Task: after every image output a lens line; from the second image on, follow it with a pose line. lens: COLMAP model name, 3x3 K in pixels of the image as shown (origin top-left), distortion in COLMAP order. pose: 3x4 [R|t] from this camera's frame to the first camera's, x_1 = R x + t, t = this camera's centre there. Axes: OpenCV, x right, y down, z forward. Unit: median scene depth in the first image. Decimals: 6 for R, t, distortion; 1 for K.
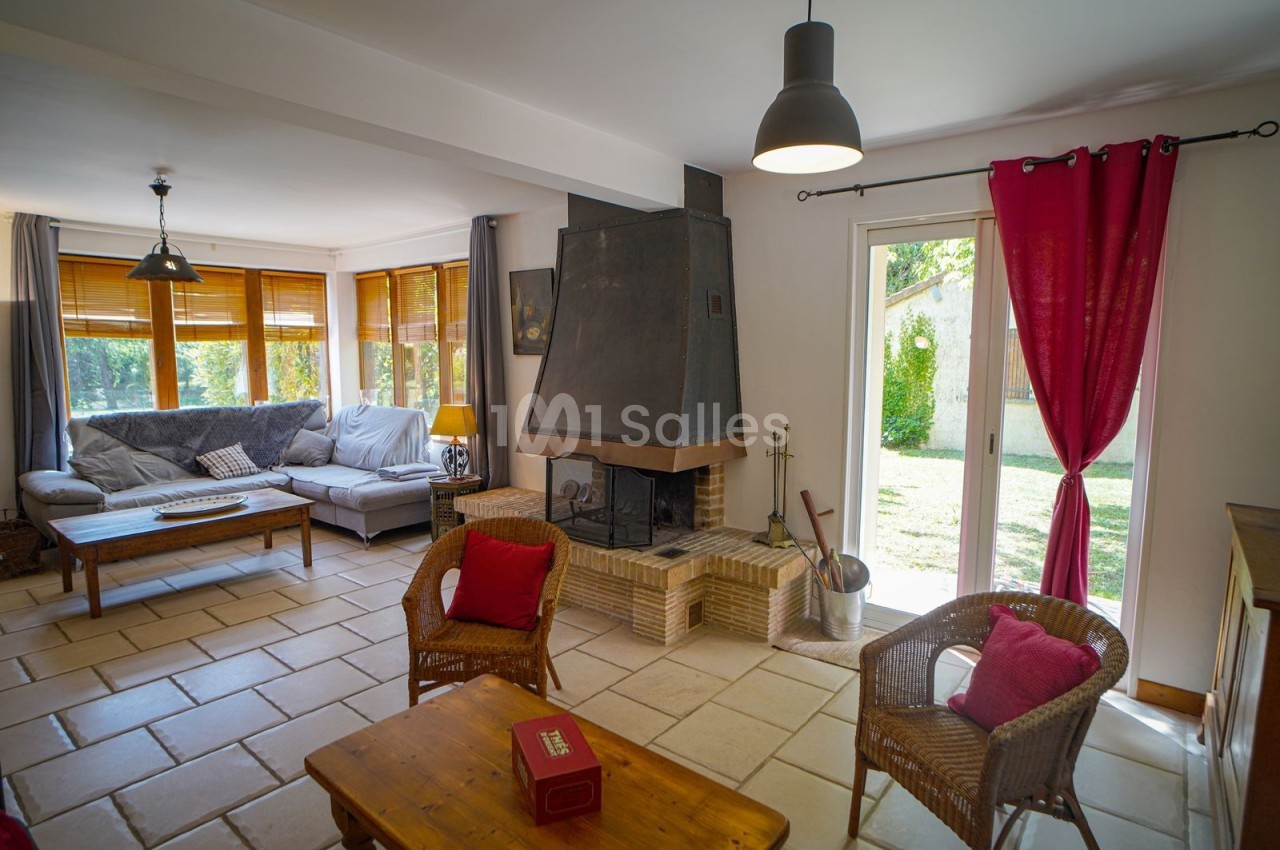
lens RADIAL K [[695.9, 0, 629.4], [0, 695.9, 424.6], [0, 0, 1]] dist [-0.002052, 0.000383]
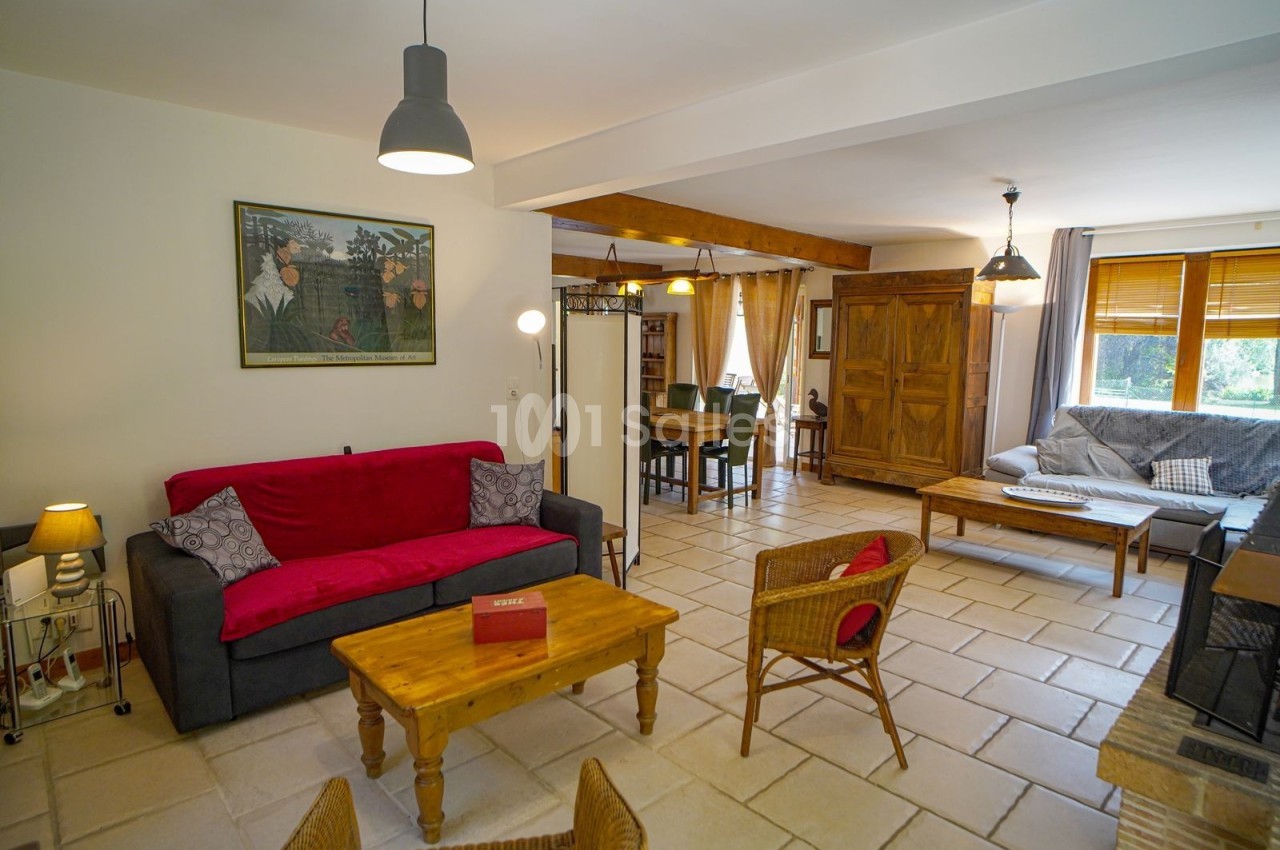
lens RADIAL K [[695.9, 0, 629.8], [0, 695.9, 427.8], [0, 0, 1]] dist [-0.002052, 0.000383]
pose [[-0.103883, 0.128188, -0.986294, 0.379982], [-0.125269, 0.982076, 0.140834, -0.043548], [0.986669, 0.138183, -0.085963, 0.397640]]
